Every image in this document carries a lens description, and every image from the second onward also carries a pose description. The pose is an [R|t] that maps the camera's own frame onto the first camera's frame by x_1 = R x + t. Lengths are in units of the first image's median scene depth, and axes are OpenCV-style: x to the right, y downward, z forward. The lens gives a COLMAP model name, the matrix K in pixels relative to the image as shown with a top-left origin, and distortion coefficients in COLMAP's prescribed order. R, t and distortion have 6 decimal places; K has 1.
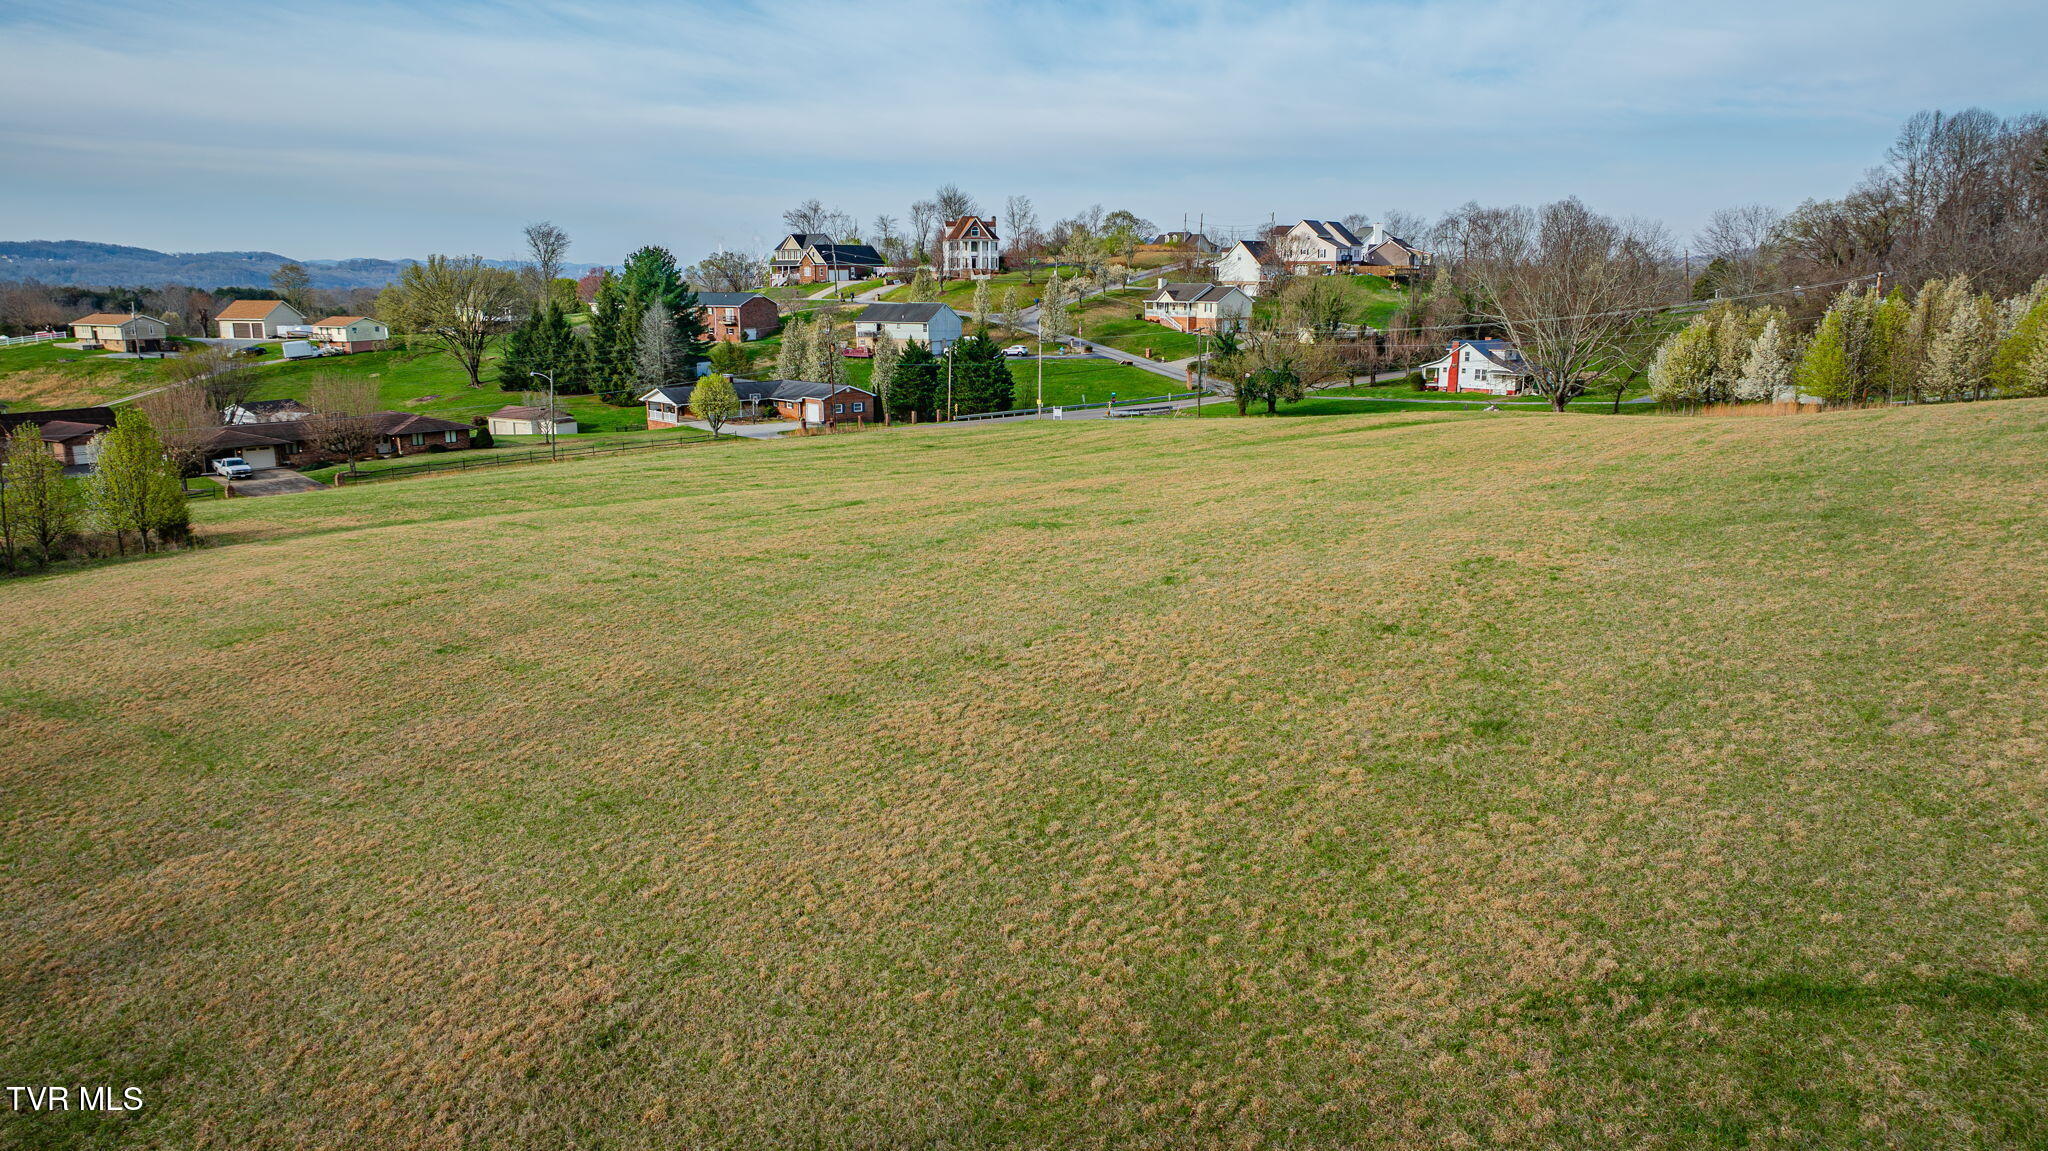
lens RADIAL K [[1428.5, 0, 1009.1], [0, 1428.5, 585.3], [0, 0, 1]] dist [-0.022507, 0.006175]
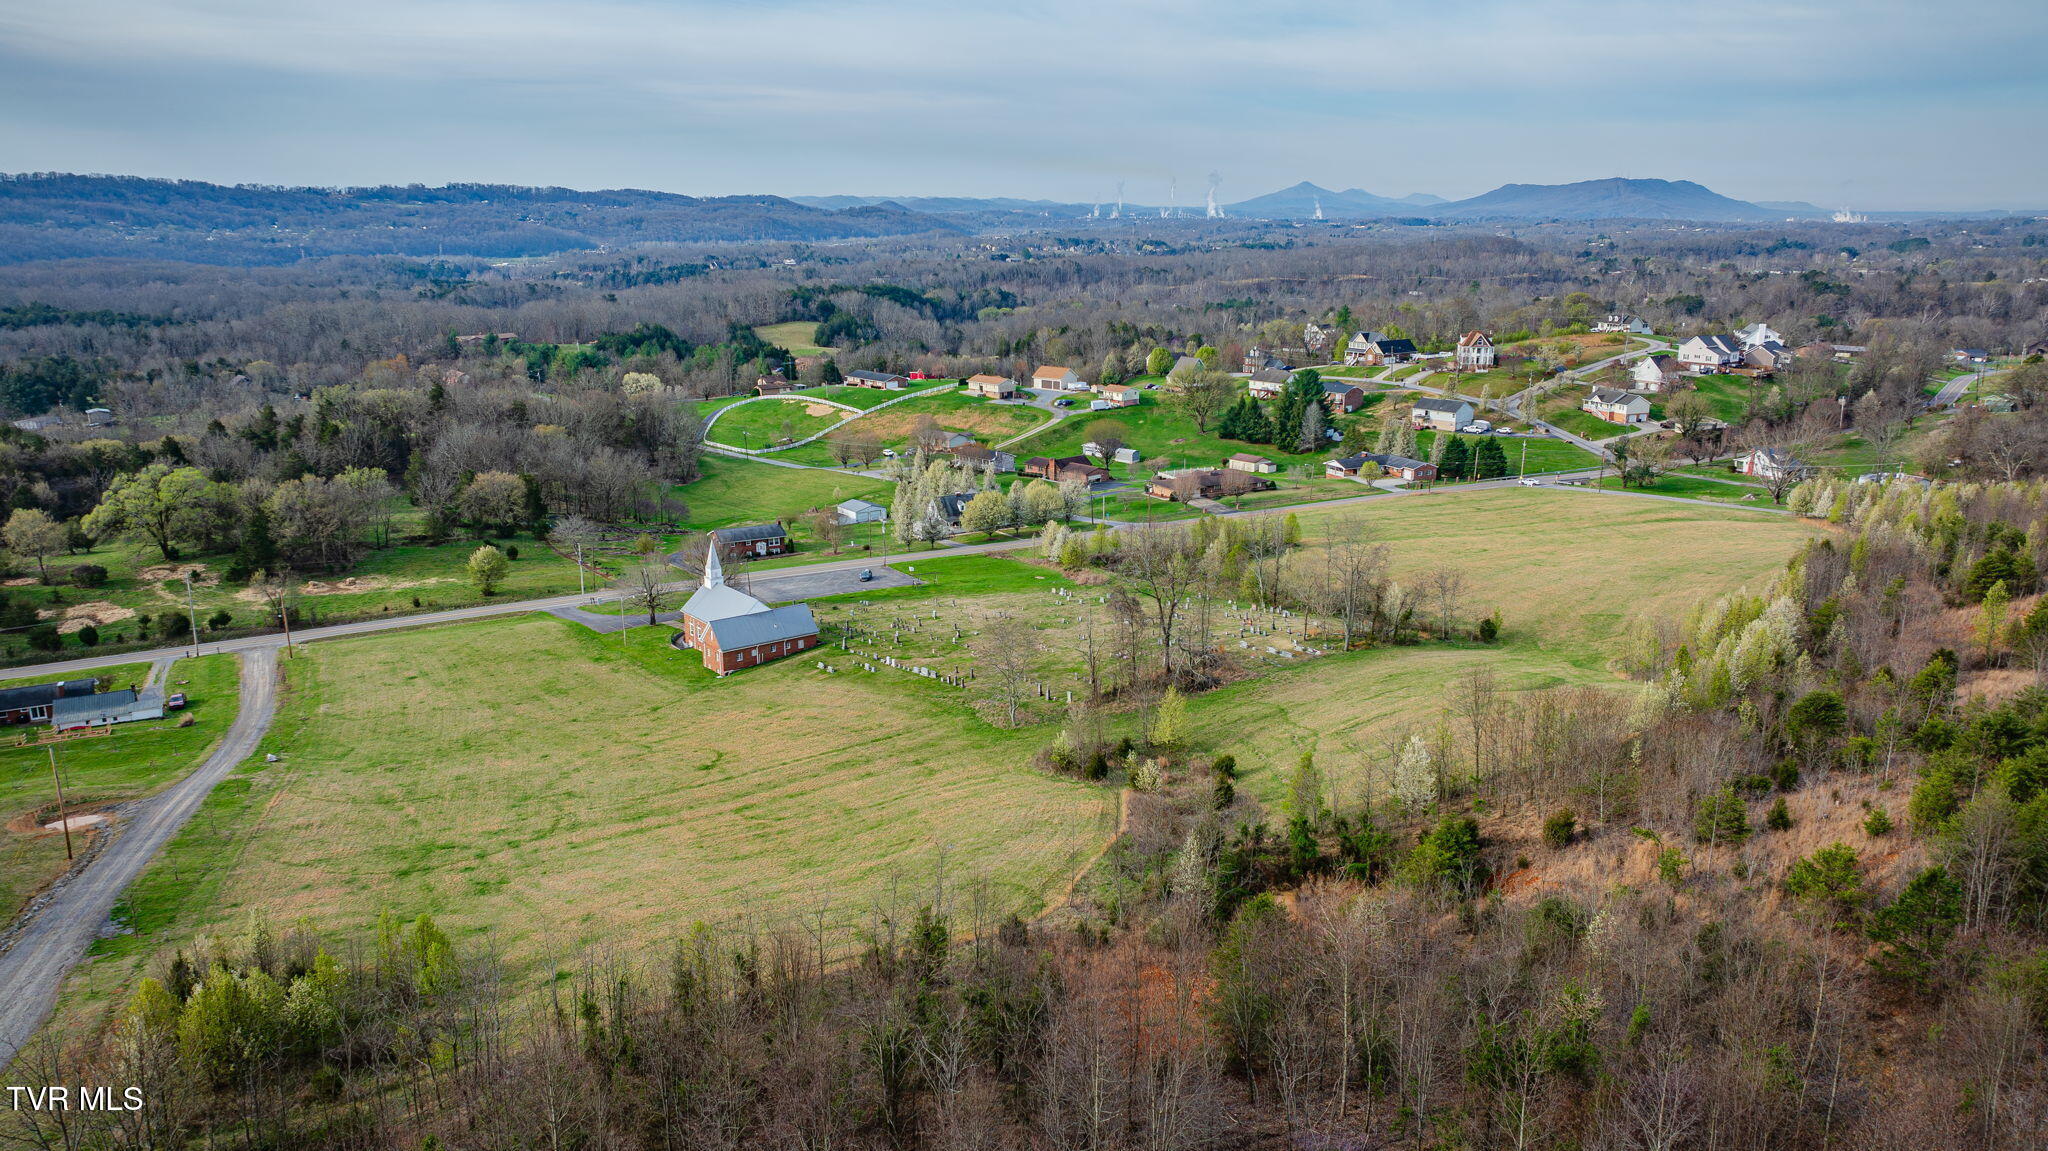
lens RADIAL K [[1428.5, 0, 1022.0], [0, 1428.5, 573.6], [0, 0, 1]] dist [-0.022507, 0.006175]
pose [[0.957801, 0.073186, -0.277957, -0.062120], [-0.063063, 0.996985, 0.045200, -0.024653], [0.280427, -0.025764, 0.959529, -0.856200]]
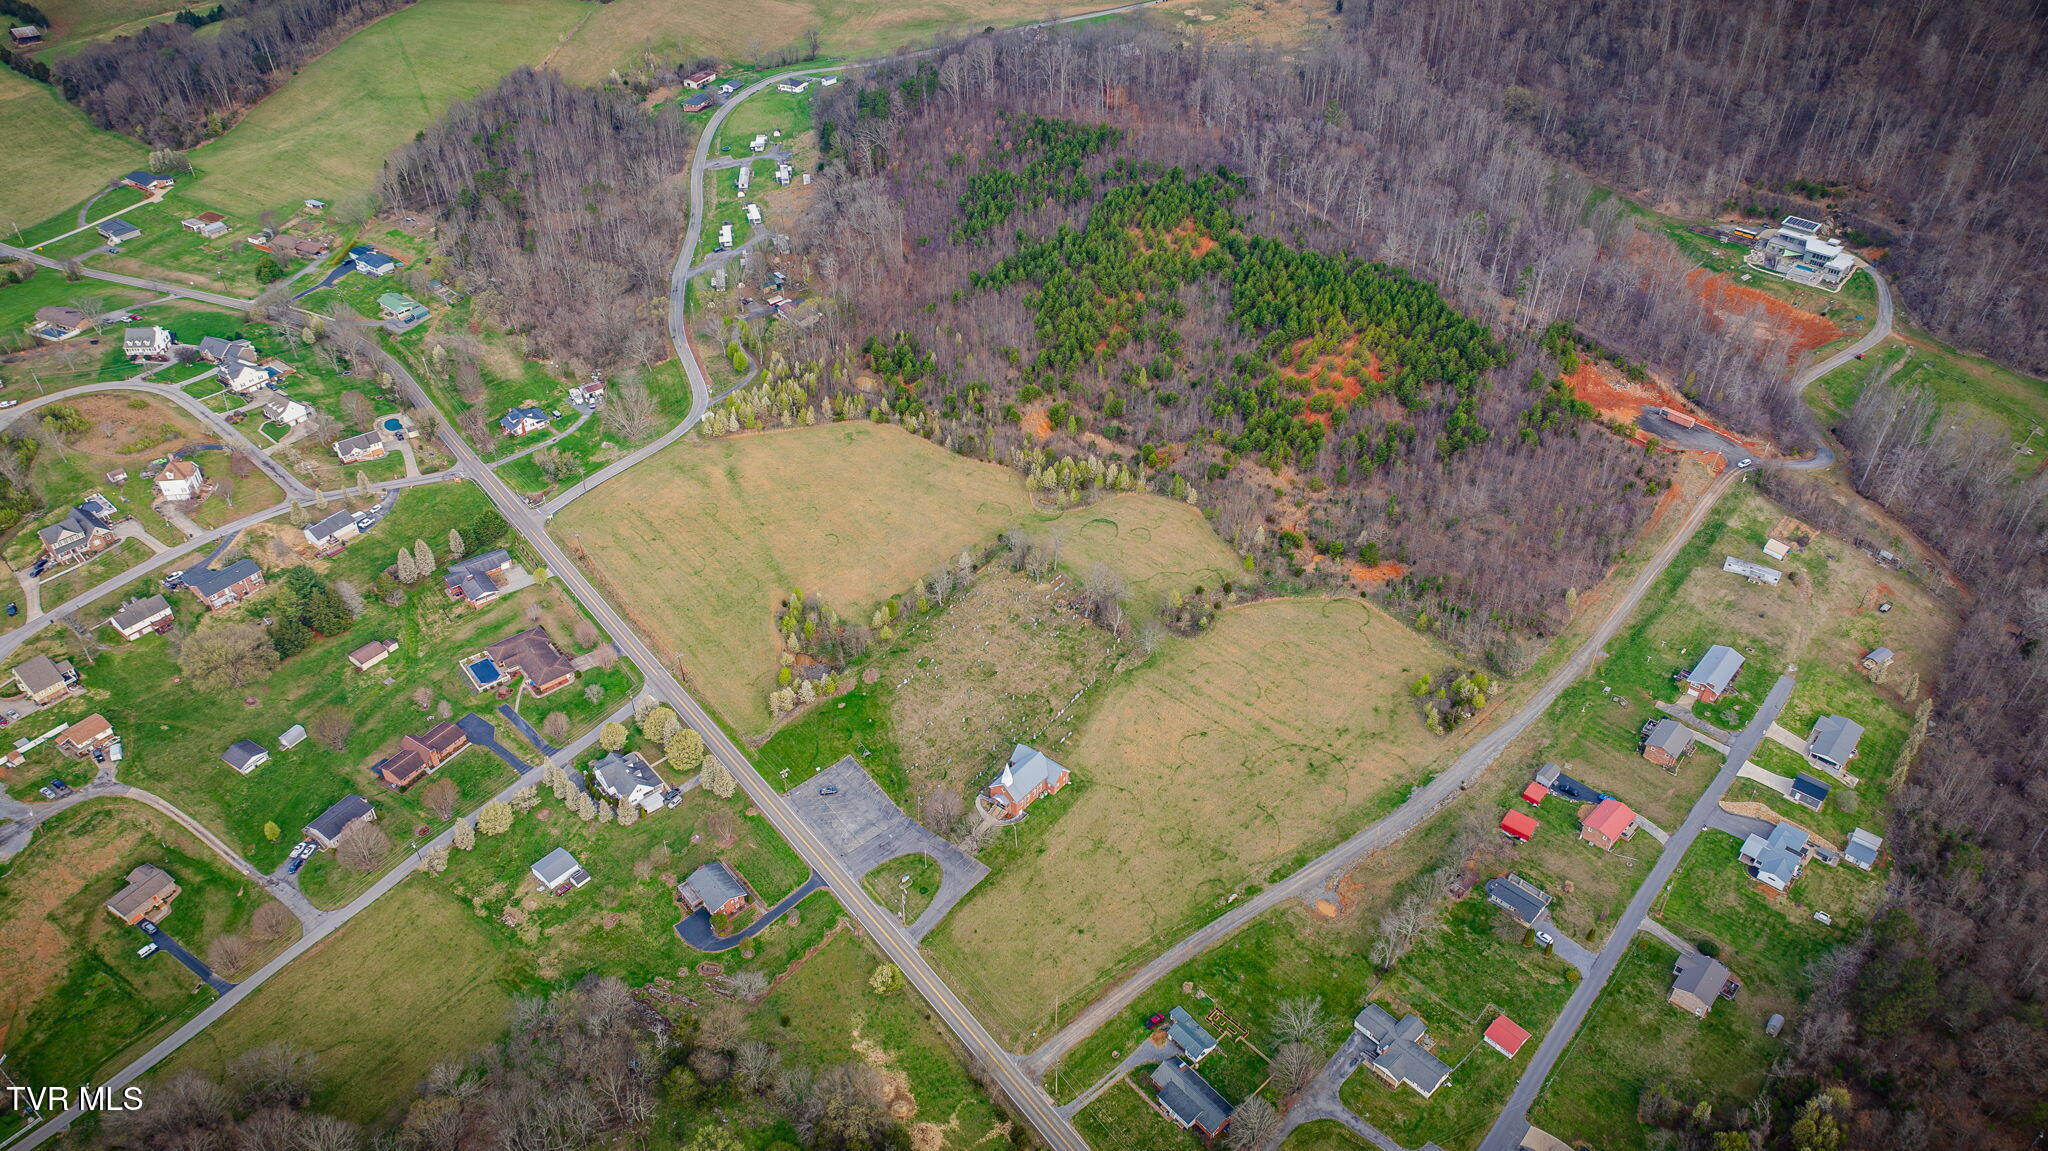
lens RADIAL K [[1428.5, 0, 1032.3], [0, 1428.5, 580.3], [0, 0, 1]] dist [-0.022507, 0.006175]
pose [[0.063641, -0.602404, 0.795650, -1.669472], [0.211075, 0.787355, 0.579240, -1.082810], [-0.975396, 0.131078, 0.177261, -0.368365]]
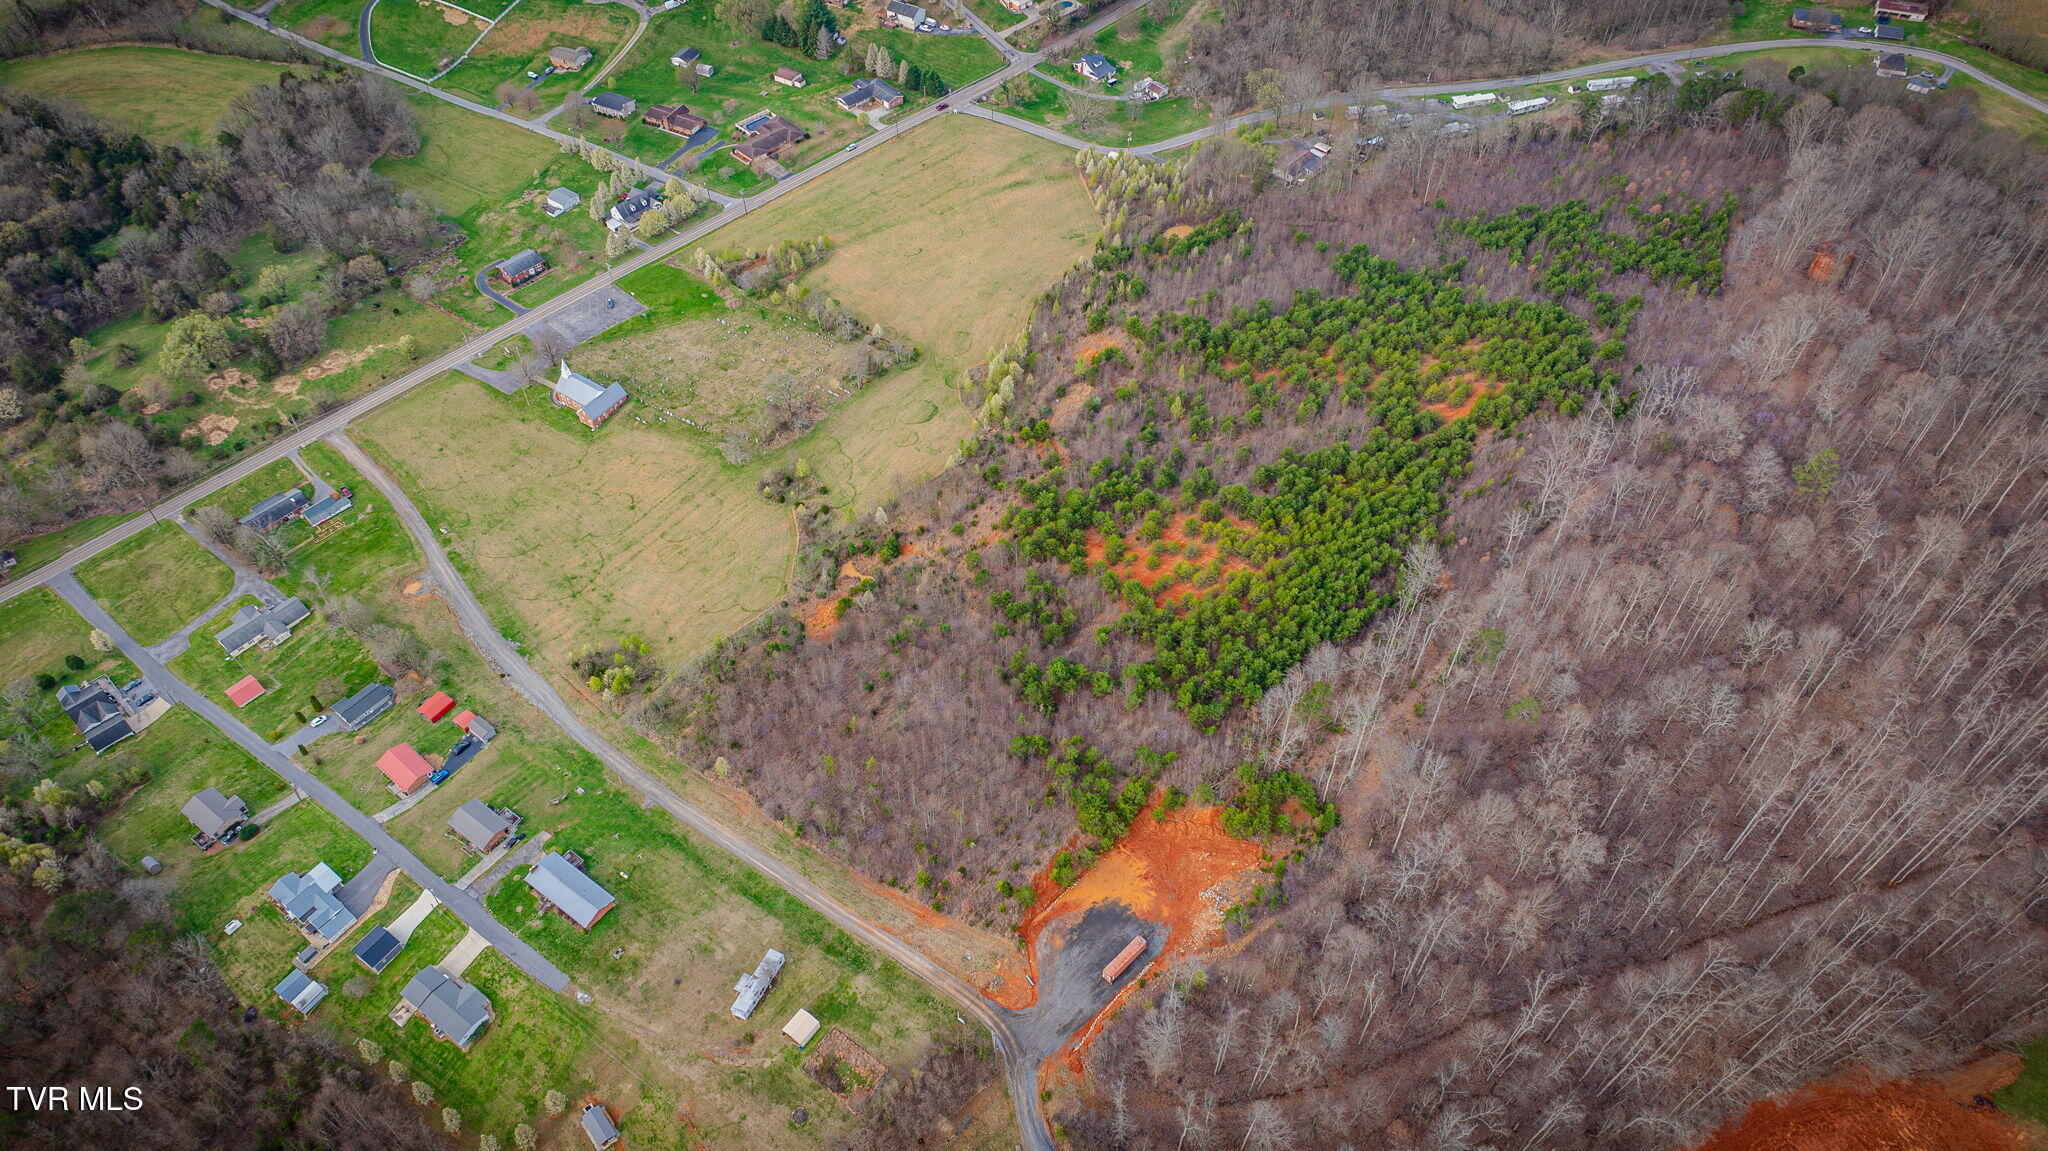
lens RADIAL K [[1428.5, 0, 1017.3], [0, 1428.5, 556.3], [0, 0, 1]] dist [-0.022507, 0.006175]
pose [[0.999580, -0.011820, 0.026464, 0.056318], [-0.006289, 0.802862, 0.596131, -0.943519], [-0.028293, -0.596047, 0.802451, -1.774083]]
